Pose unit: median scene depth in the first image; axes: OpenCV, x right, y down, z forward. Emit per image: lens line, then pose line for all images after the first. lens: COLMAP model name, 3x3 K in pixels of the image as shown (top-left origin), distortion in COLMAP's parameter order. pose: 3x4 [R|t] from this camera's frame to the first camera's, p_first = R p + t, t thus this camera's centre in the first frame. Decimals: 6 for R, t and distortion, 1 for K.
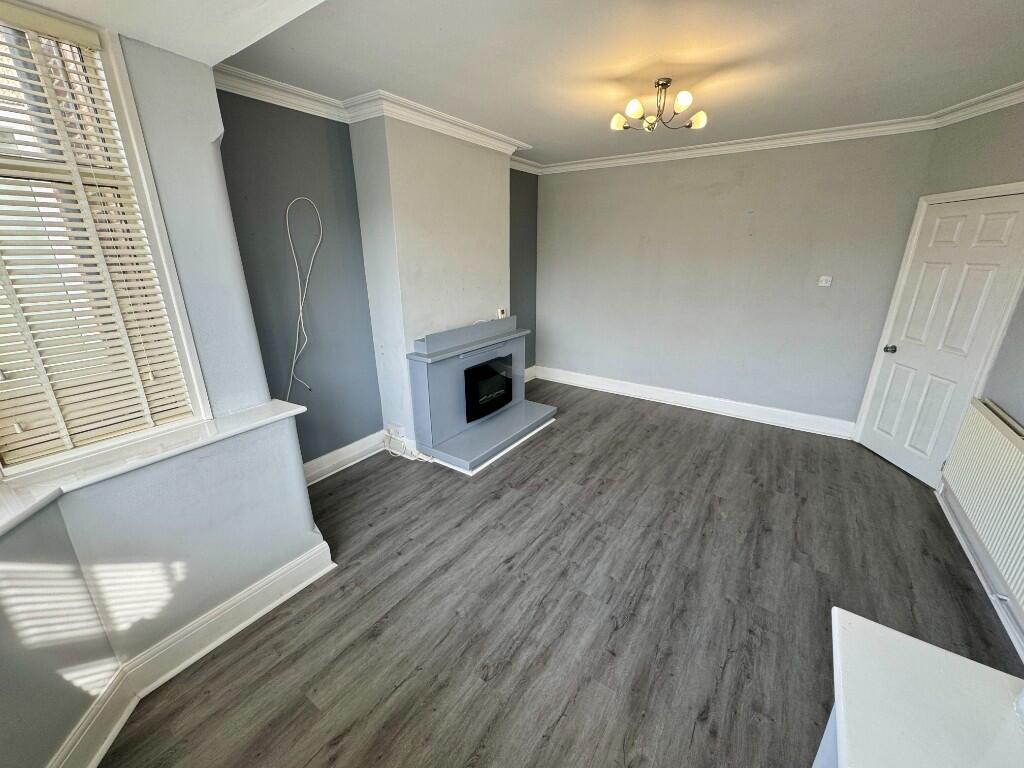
lens RADIAL K [[405.6, 0, 512.5], [0, 405.6, 385.7], [0, 0, 1]] dist [0.001634, -0.000085]
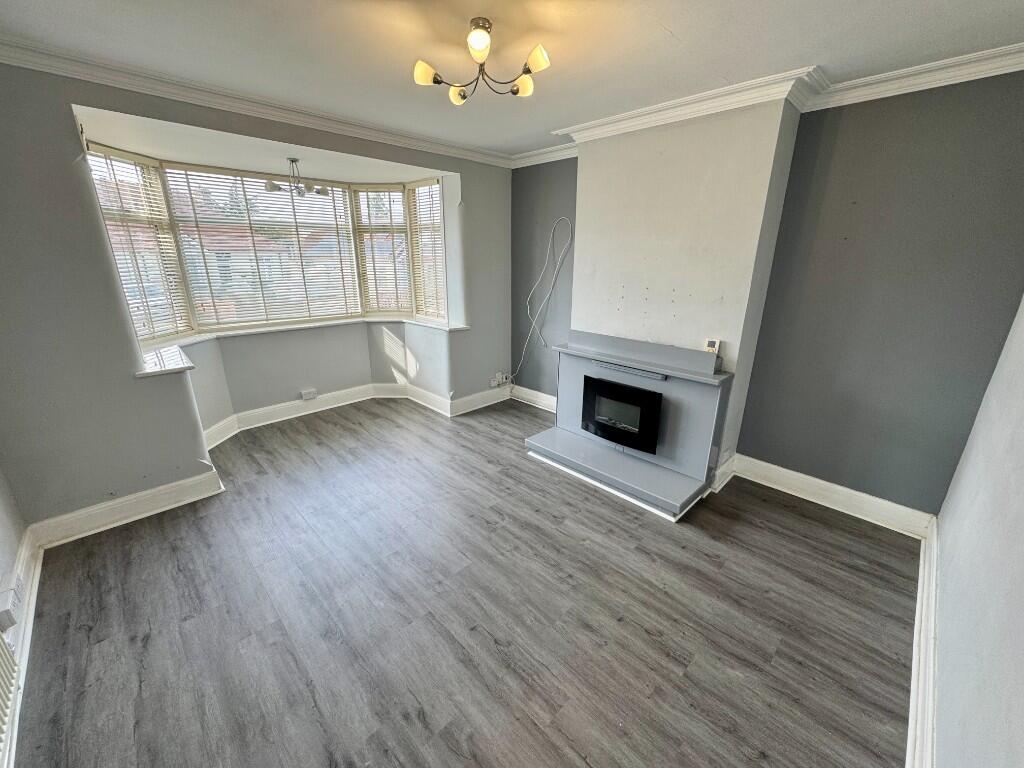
lens RADIAL K [[405.6, 0, 512.5], [0, 405.6, 383.9], [0, 0, 1]] dist [0.001634, -0.000085]
pose [[-0.188027, 0.297877, -0.935904, 0.922607], [-0.317182, 0.883426, 0.344897, -0.330247], [0.929538, 0.361701, -0.071627, 0.992663]]
